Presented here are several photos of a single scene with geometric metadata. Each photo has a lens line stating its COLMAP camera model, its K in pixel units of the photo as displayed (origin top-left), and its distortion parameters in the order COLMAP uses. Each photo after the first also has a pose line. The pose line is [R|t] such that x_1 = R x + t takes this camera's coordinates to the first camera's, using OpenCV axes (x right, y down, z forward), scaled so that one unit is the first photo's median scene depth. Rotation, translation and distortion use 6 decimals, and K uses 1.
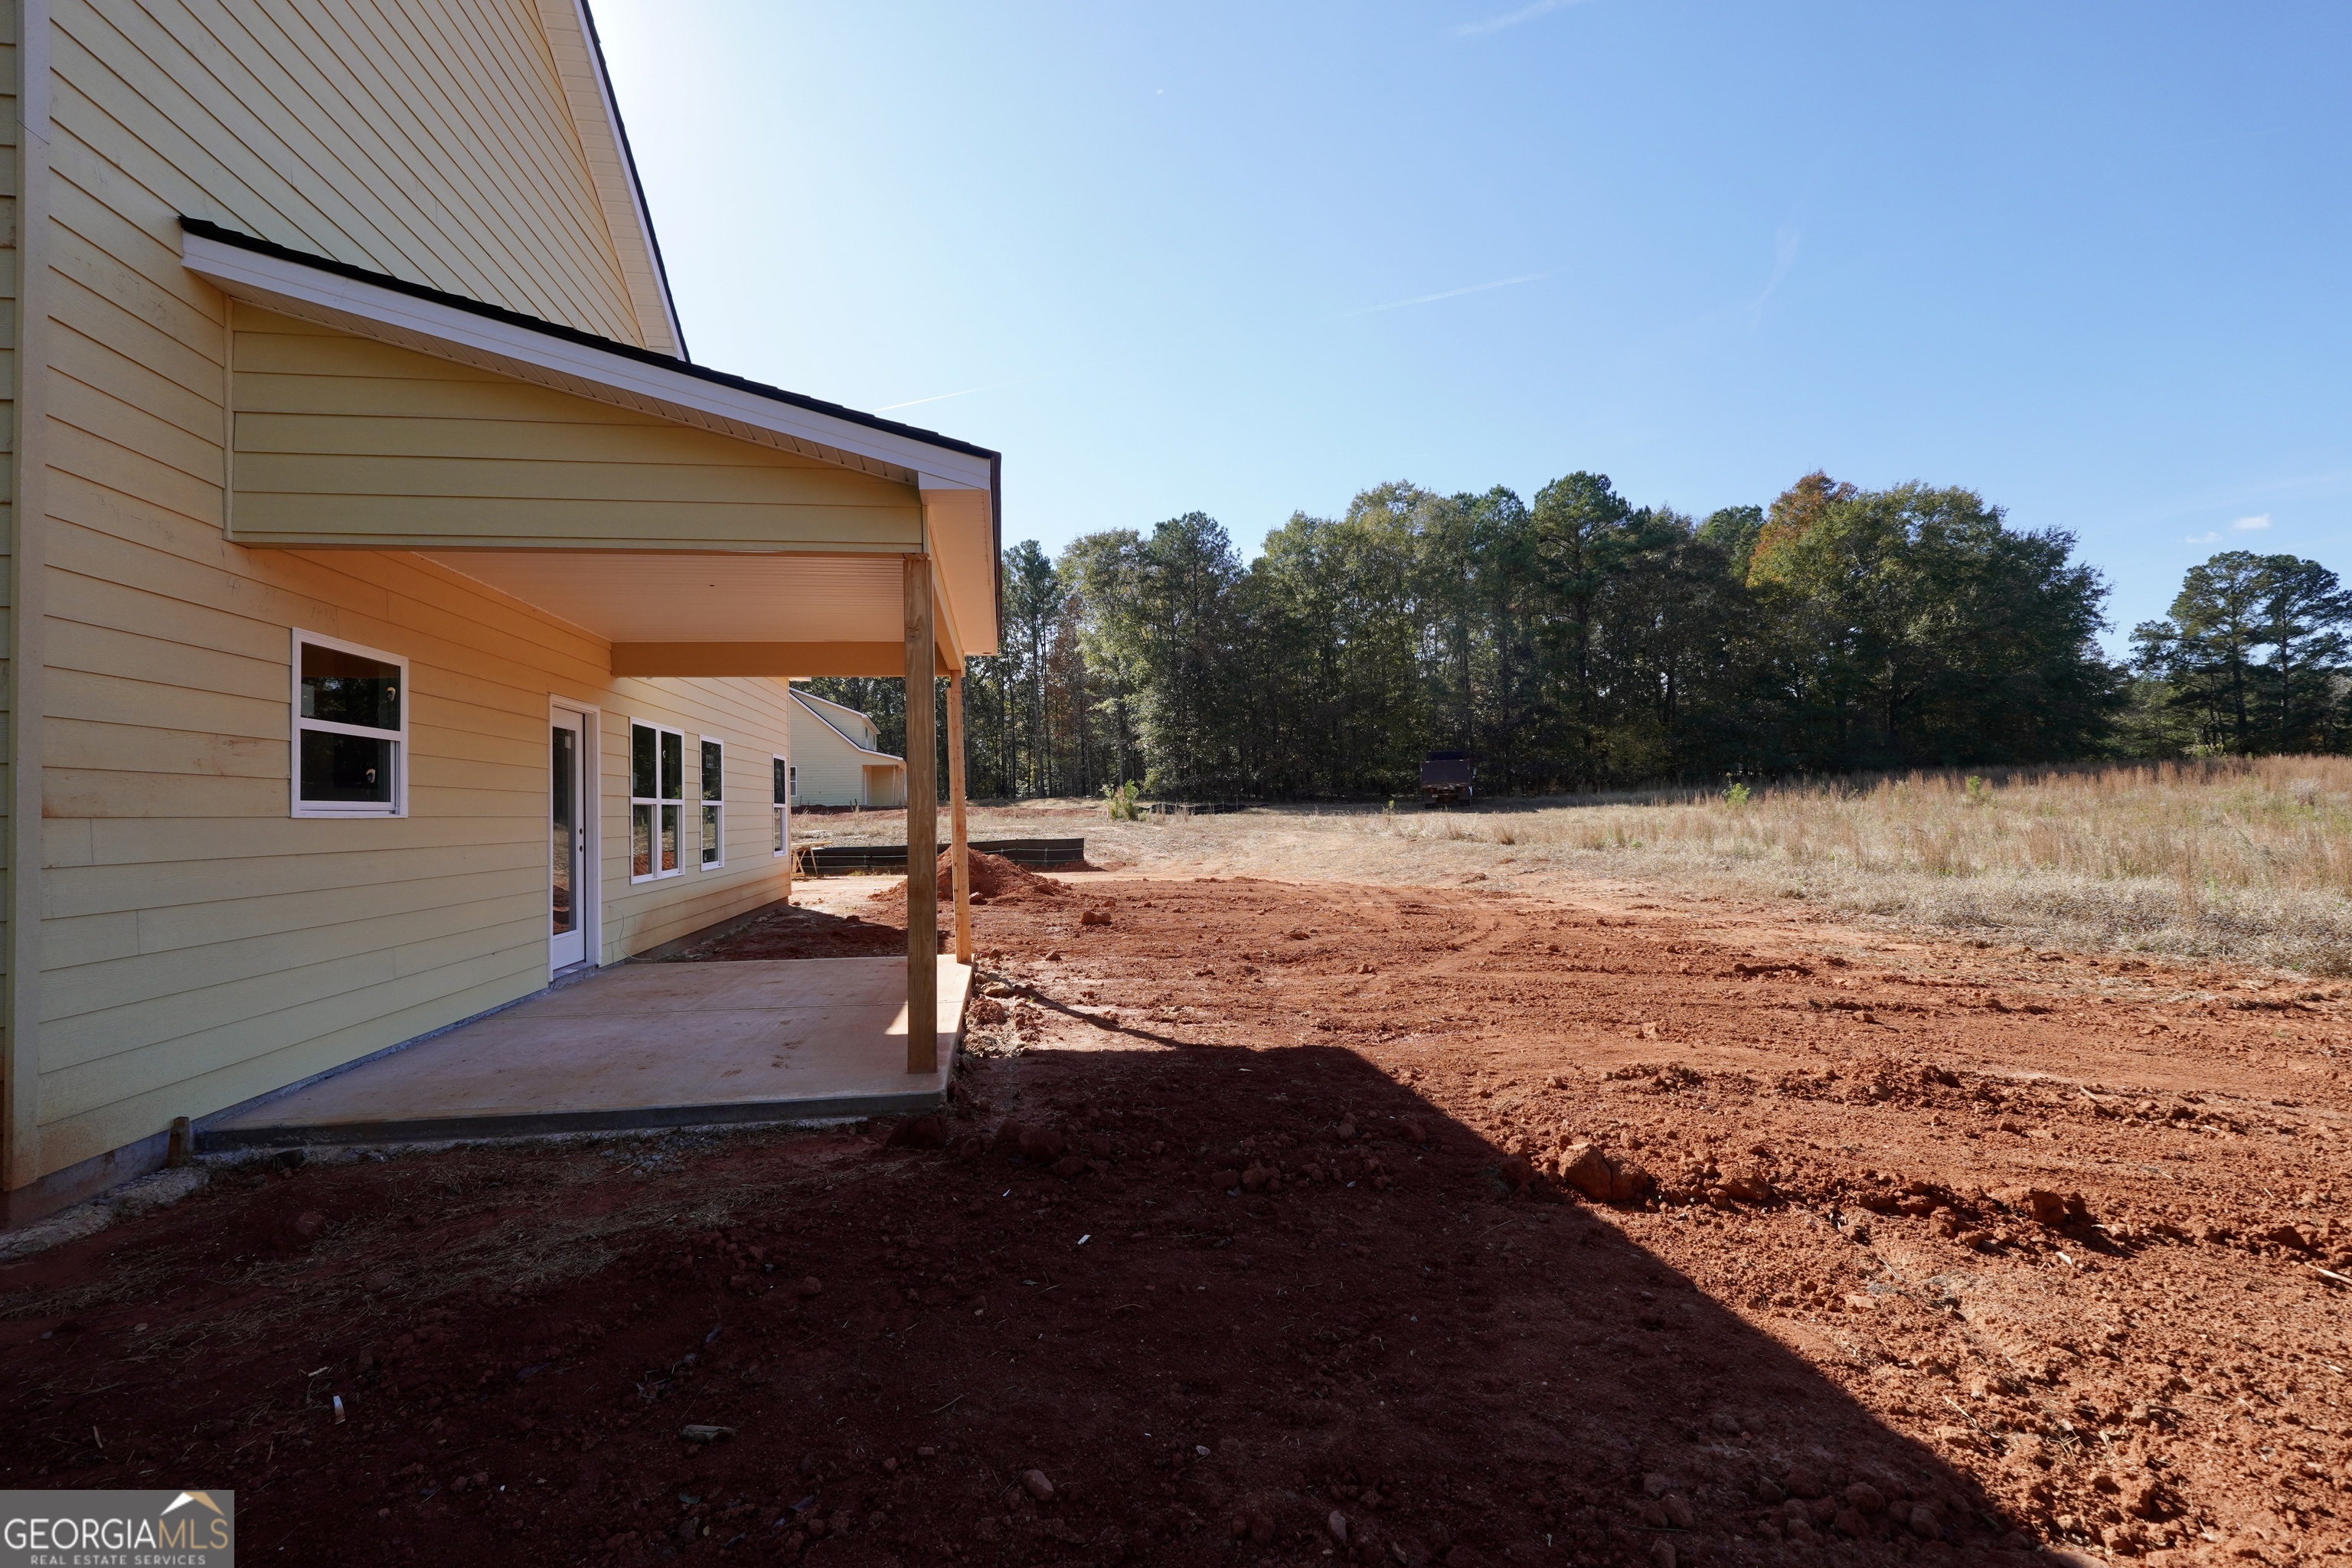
lens RADIAL K [[987.6, 0, 1162.0], [0, 987.6, 783.9], [0, 0, 1]] dist [-0.021643, 0.007454]
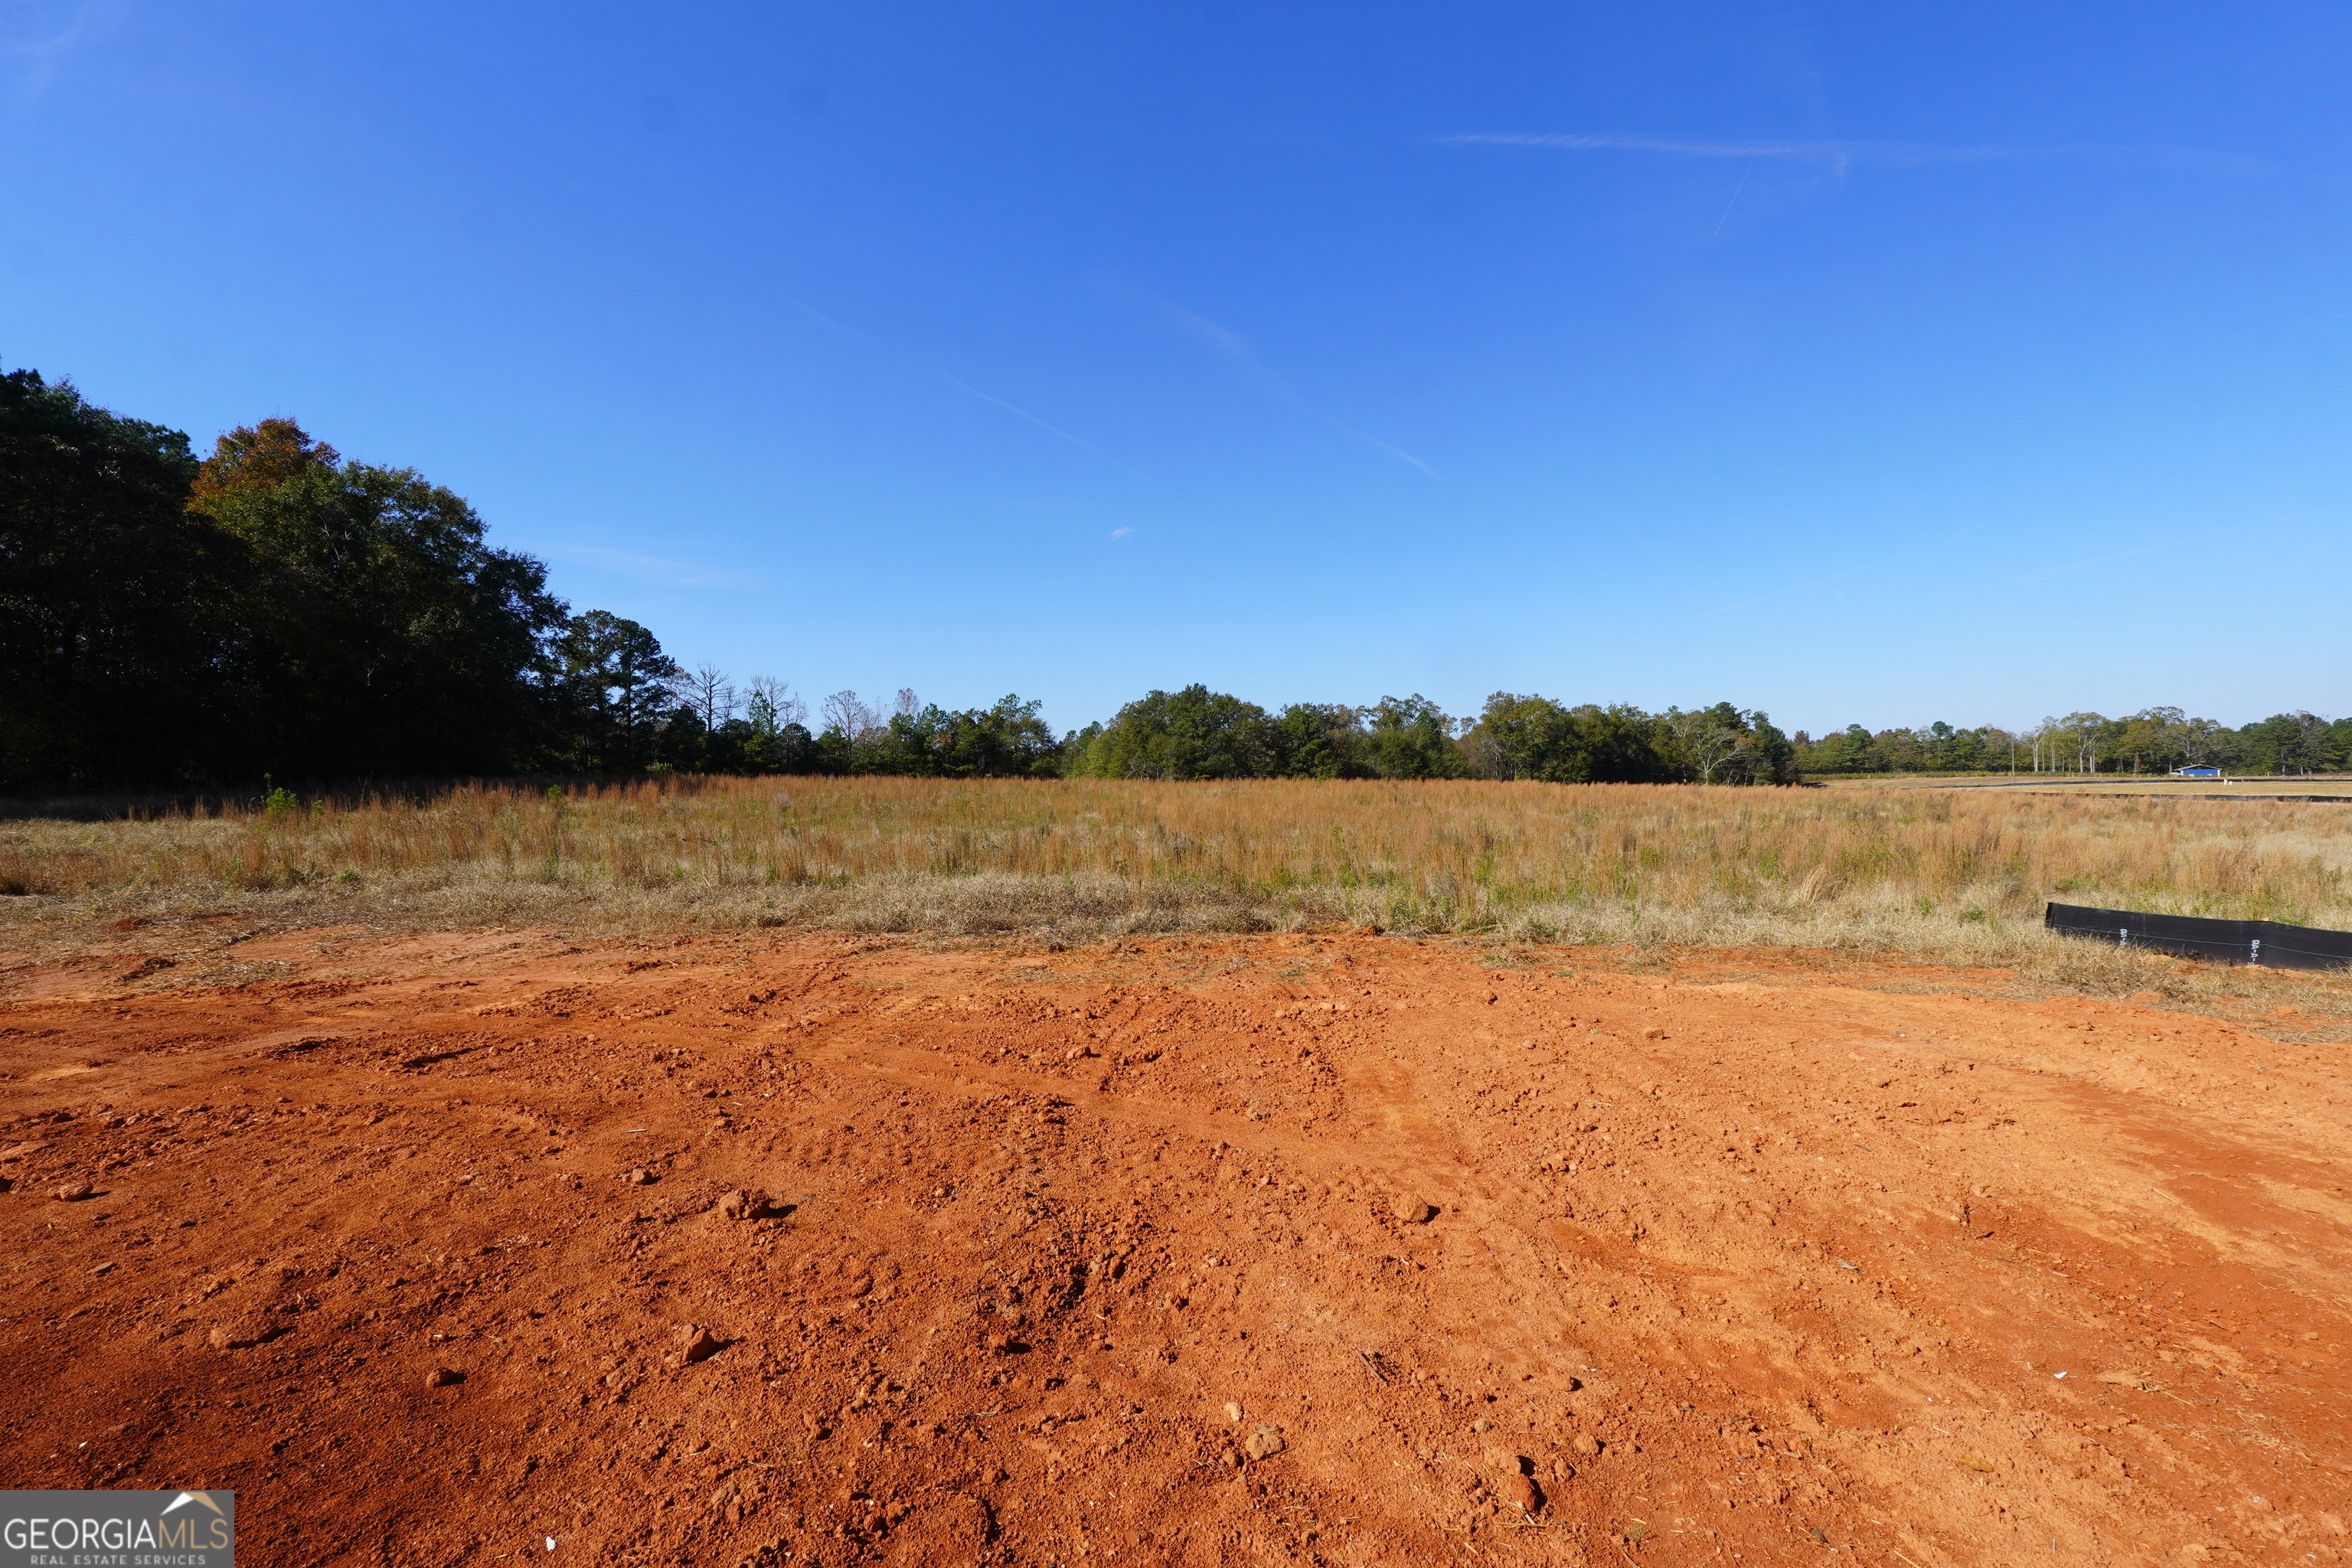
lens RADIAL K [[987.6, 0, 1162.0], [0, 987.6, 783.9], [0, 0, 1]] dist [-0.021643, 0.007454]
pose [[0.155284, 0.021221, 0.987642, -0.031256], [-0.008591, 0.999760, -0.020131, 0.003547], [-0.987832, -0.005359, 0.155429, 0.144538]]
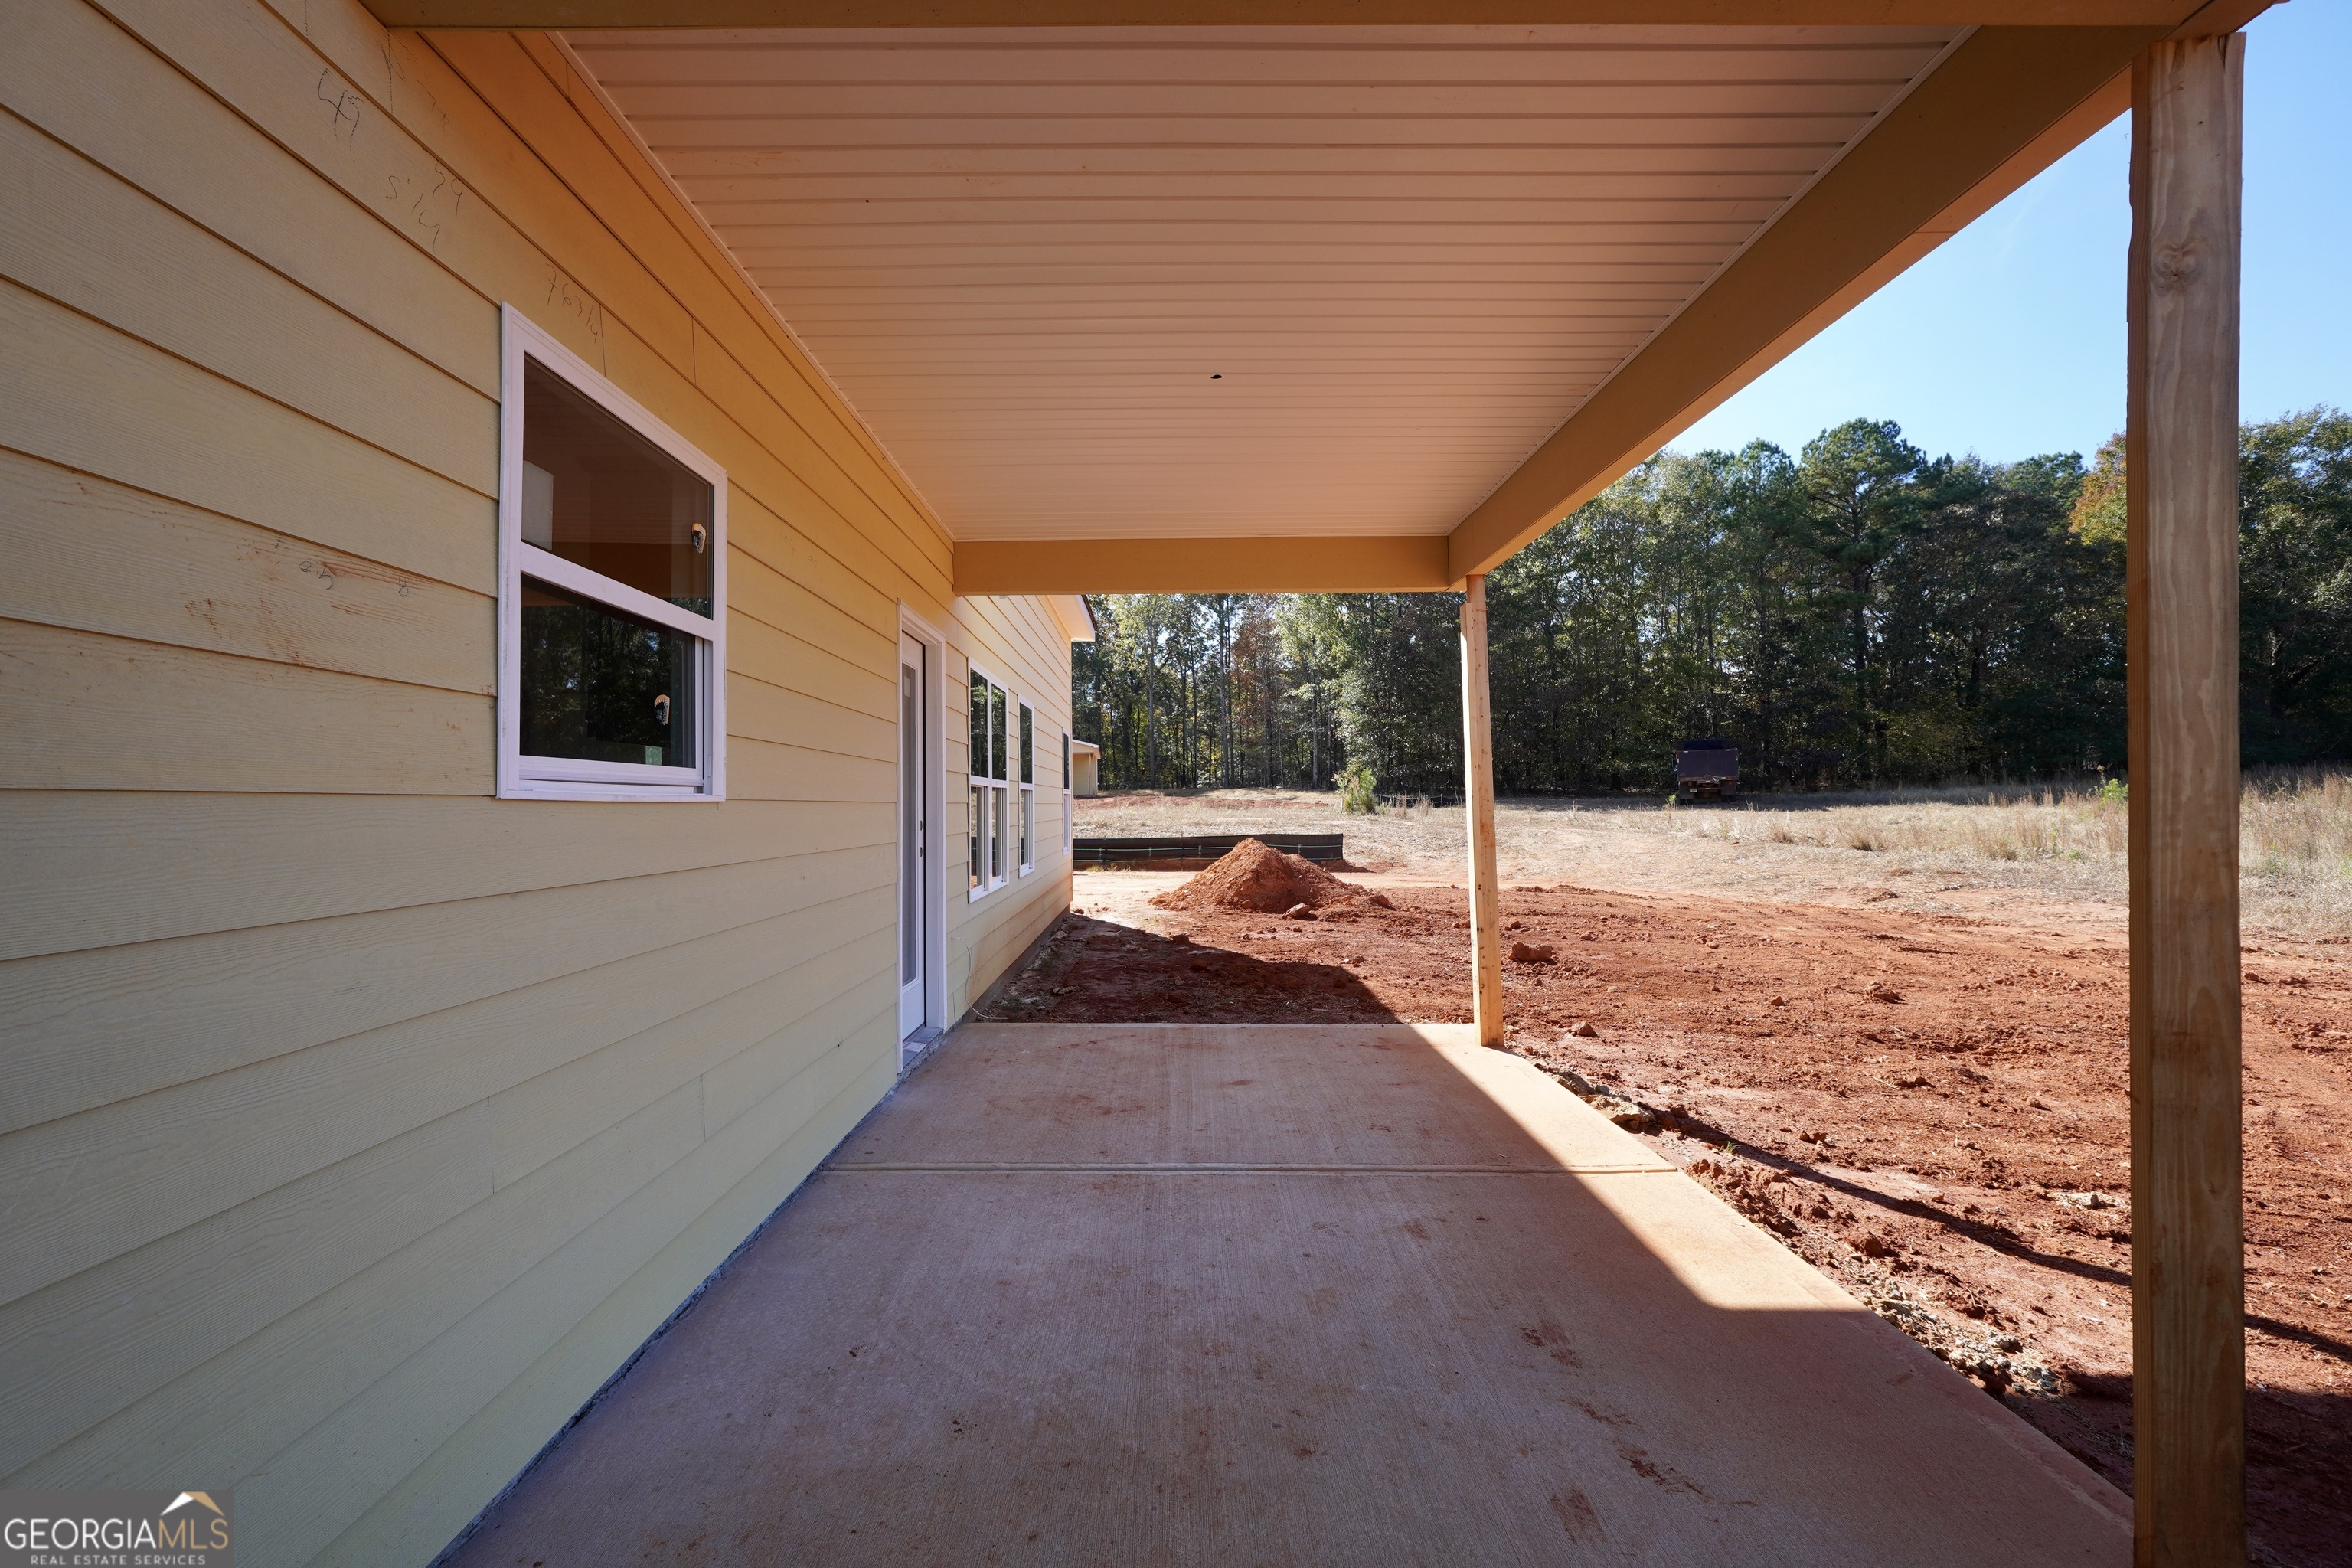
lens RADIAL K [[987.6, 0, 1162.0], [0, 987.6, 783.9], [0, 0, 1]] dist [-0.021643, 0.007454]
pose [[0.987182, 0.009888, -0.159292, -0.043732], [-0.008495, 0.999920, 0.009422, 0.001767], [0.159372, -0.007948, 0.987187, 0.050420]]
